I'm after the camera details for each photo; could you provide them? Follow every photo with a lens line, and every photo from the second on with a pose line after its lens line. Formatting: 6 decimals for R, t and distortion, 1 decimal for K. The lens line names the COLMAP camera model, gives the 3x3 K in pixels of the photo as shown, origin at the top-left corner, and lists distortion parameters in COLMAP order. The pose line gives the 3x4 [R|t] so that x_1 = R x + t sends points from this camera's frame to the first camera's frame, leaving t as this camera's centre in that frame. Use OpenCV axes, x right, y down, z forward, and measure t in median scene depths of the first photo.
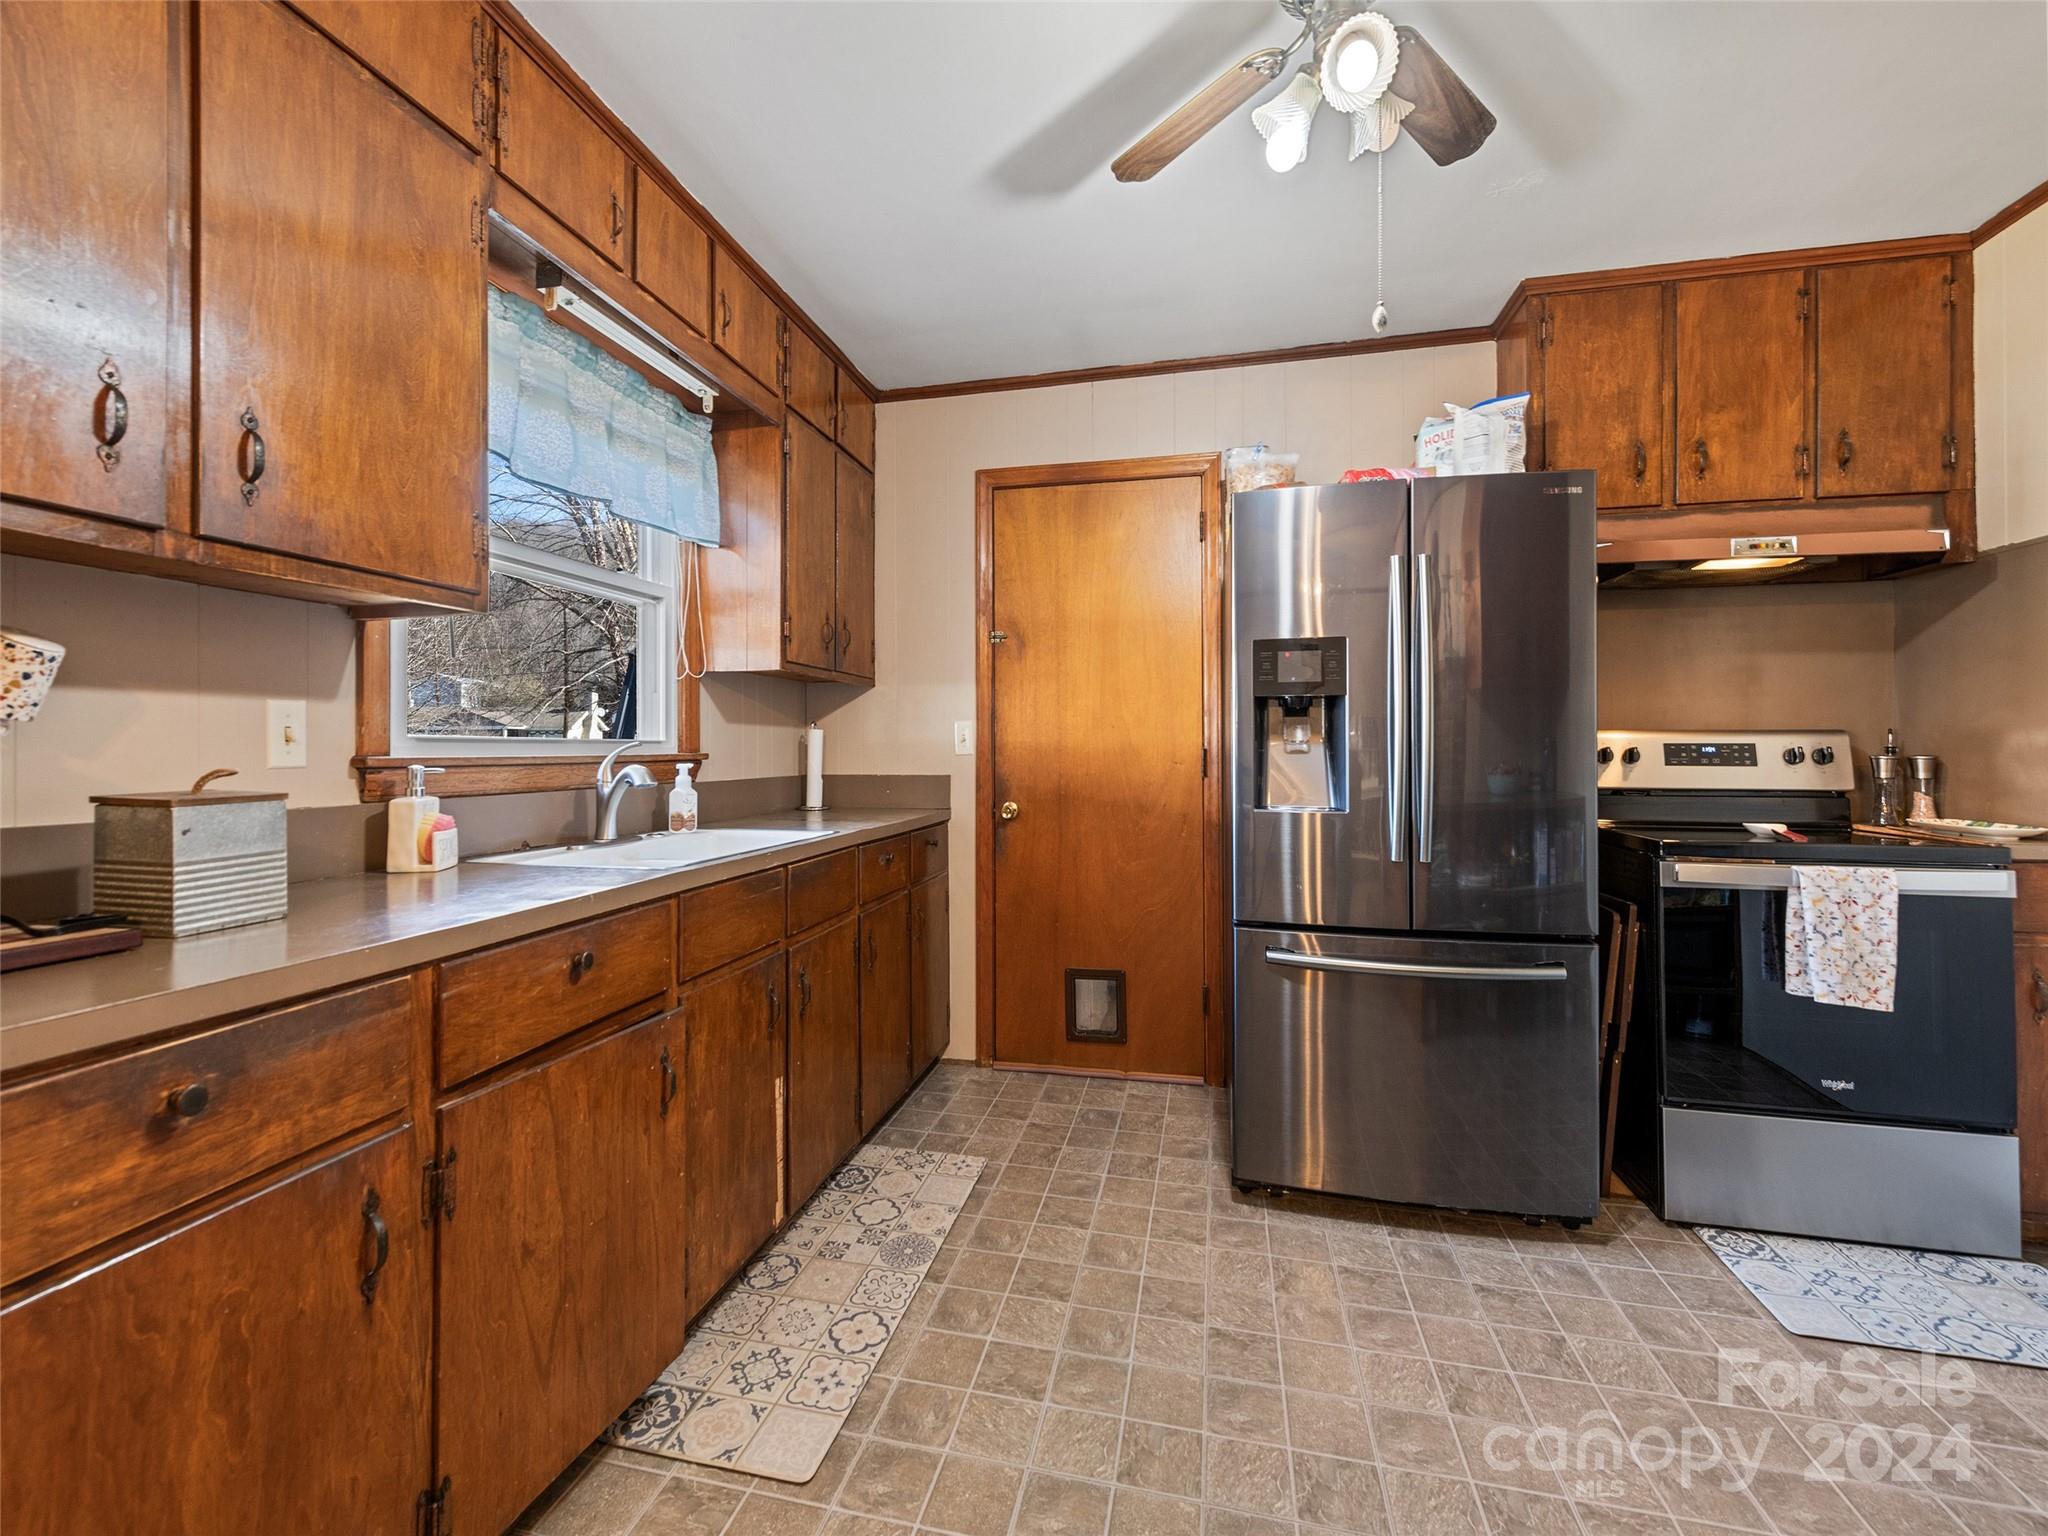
lens RADIAL K [[854.0, 0, 1017.3], [0, 854.0, 739.4], [0, 0, 1]] dist [0.003750, -0.000551]
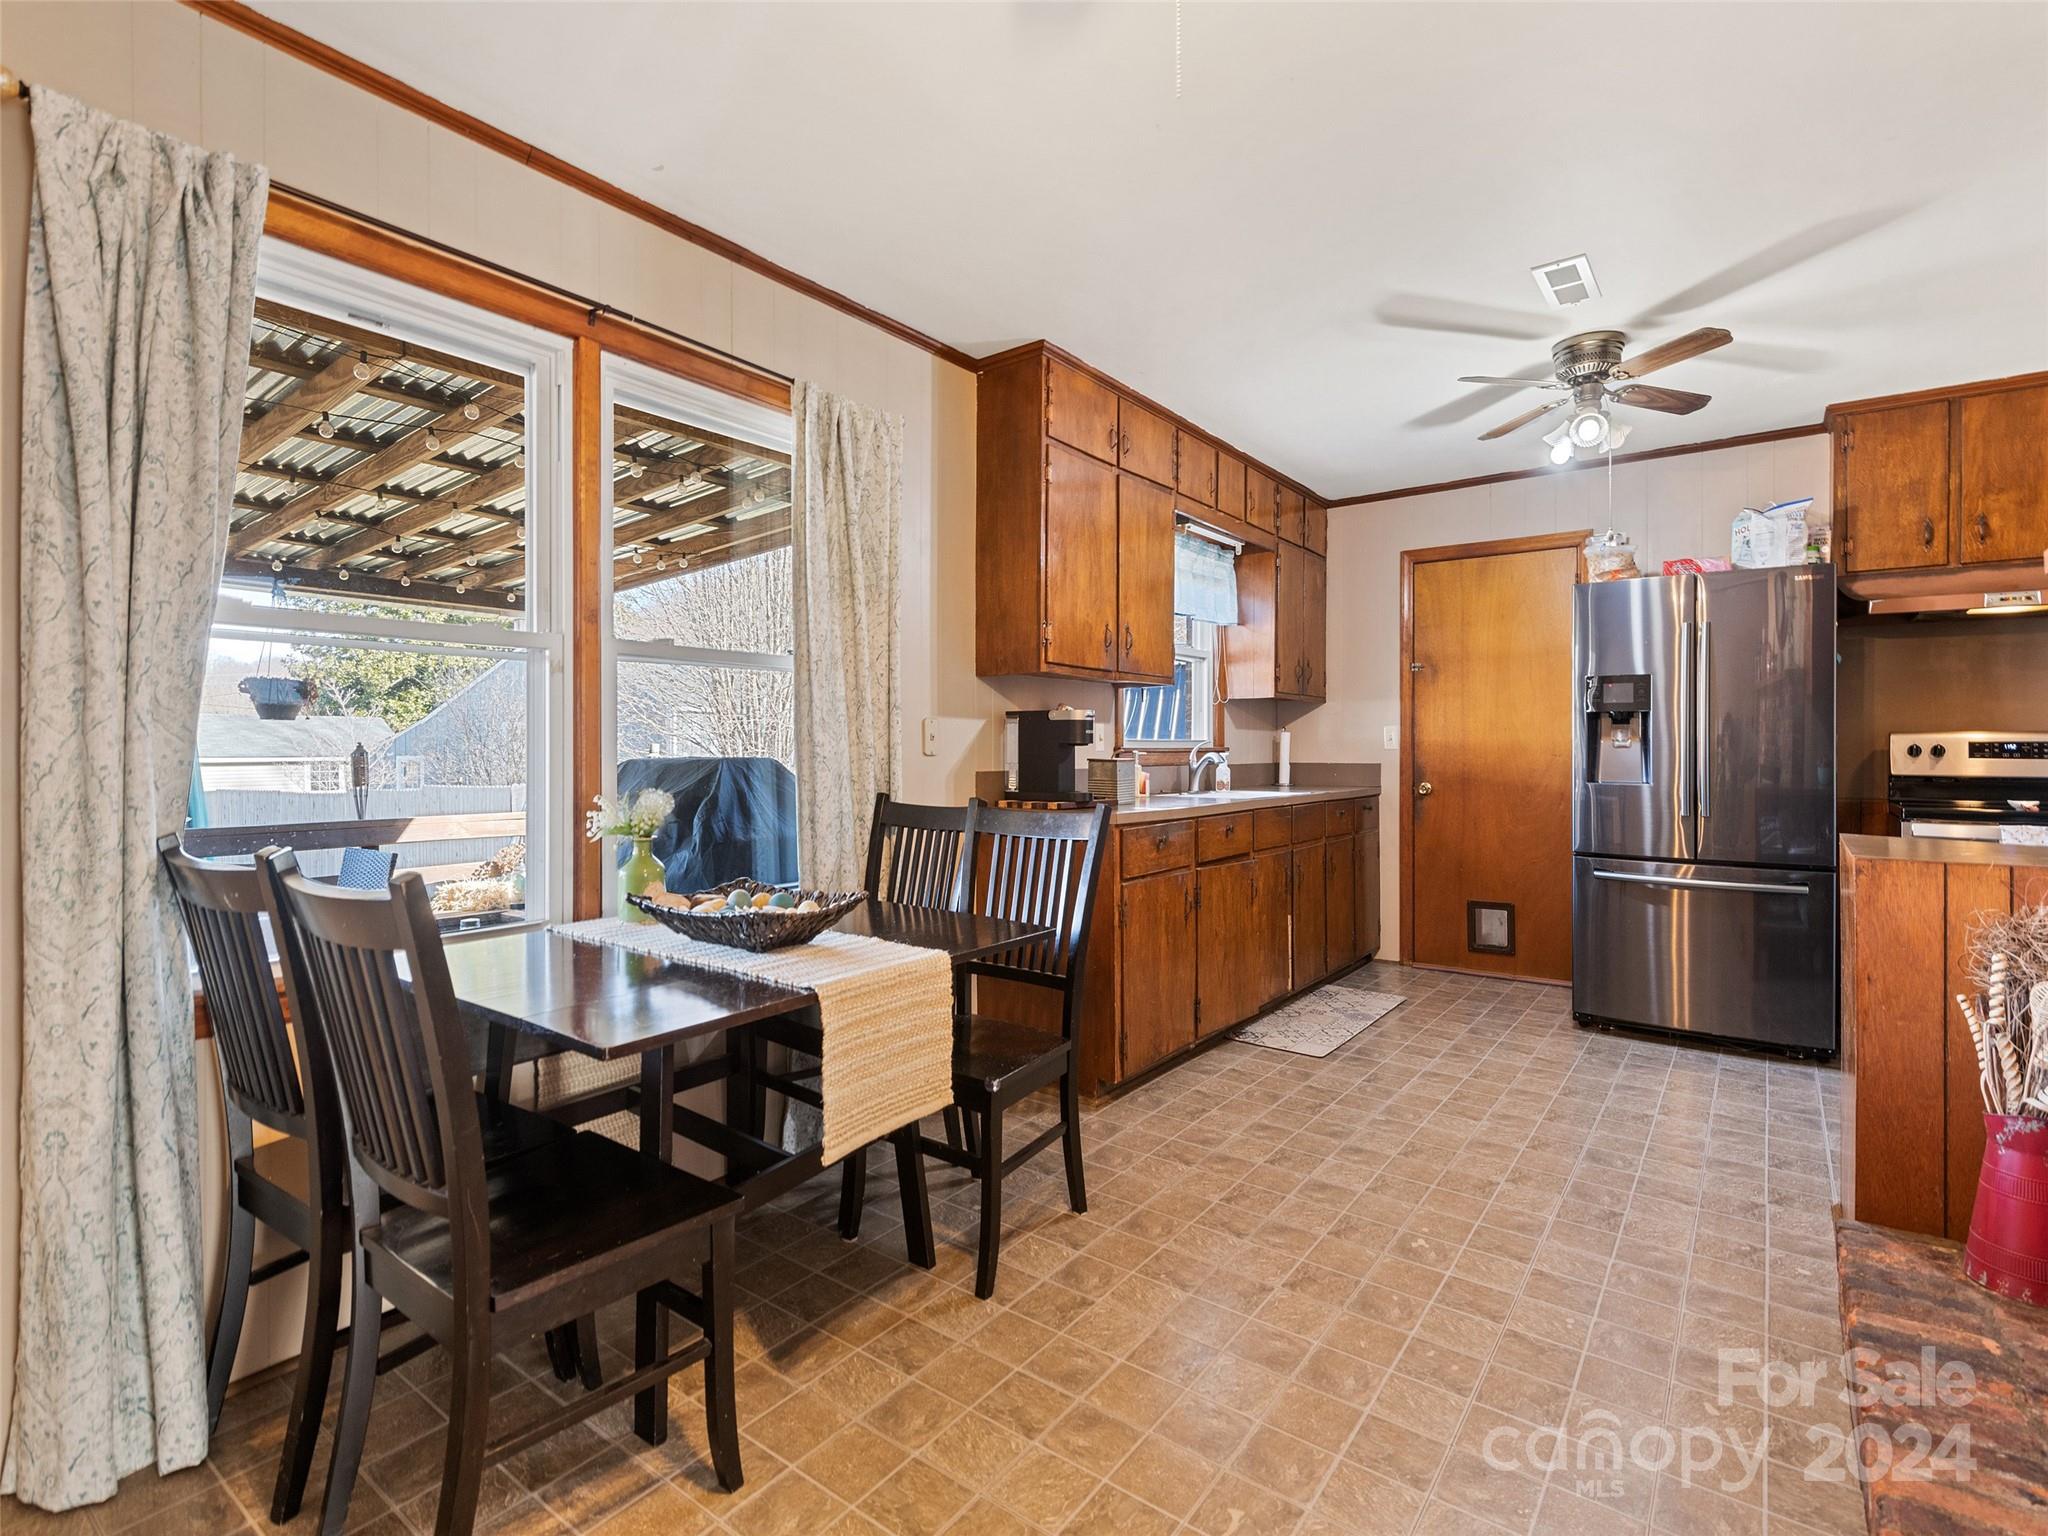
lens RADIAL K [[979.9, 0, 1010.1], [0, 979.9, 748.1], [0, 0, 1]] dist [-0.000575, -0.001056]
pose [[0.910429, 0.003158, -0.413653, 0.048103], [0.001488, 0.999939, 0.010910, -0.004455], [0.413662, -0.010549, 0.910369, -1.025753]]
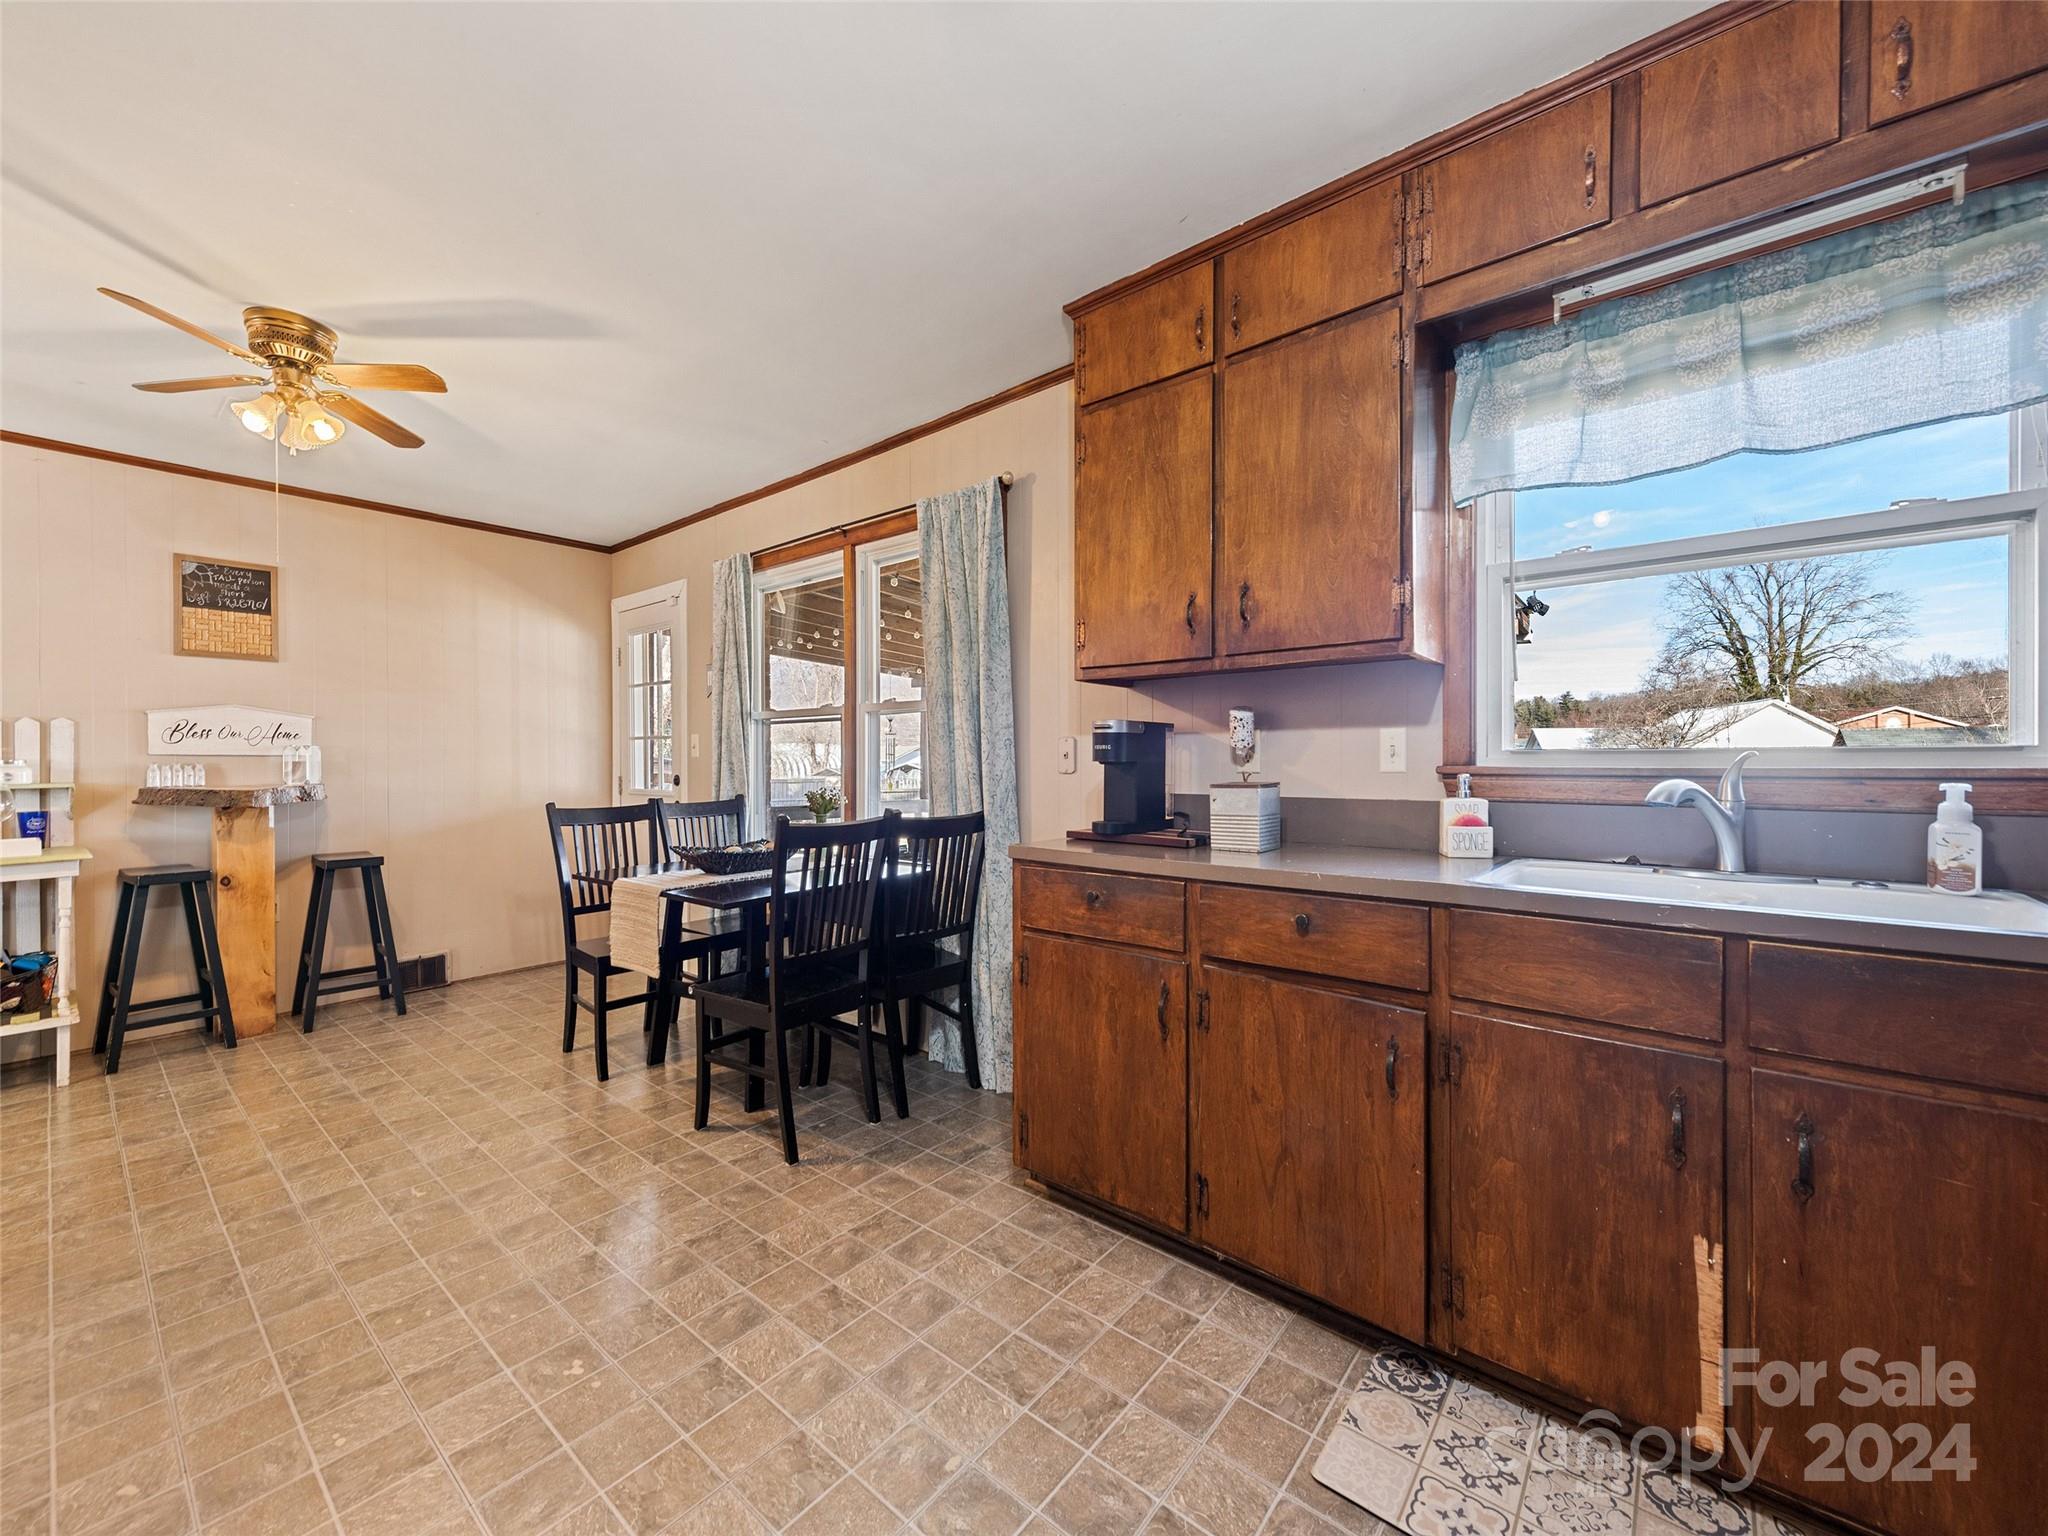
lens RADIAL K [[808.2, 0, 1021.4], [0, 808.2, 763.9], [0, 0, 1]] dist [0.006725, -0.000342]
pose [[-0.447469, 0.007355, -0.894269, 0.447165], [0.011436, 0.999931, 0.002501, 0.004651], [0.894226, -0.009108, -0.447523, 0.652231]]
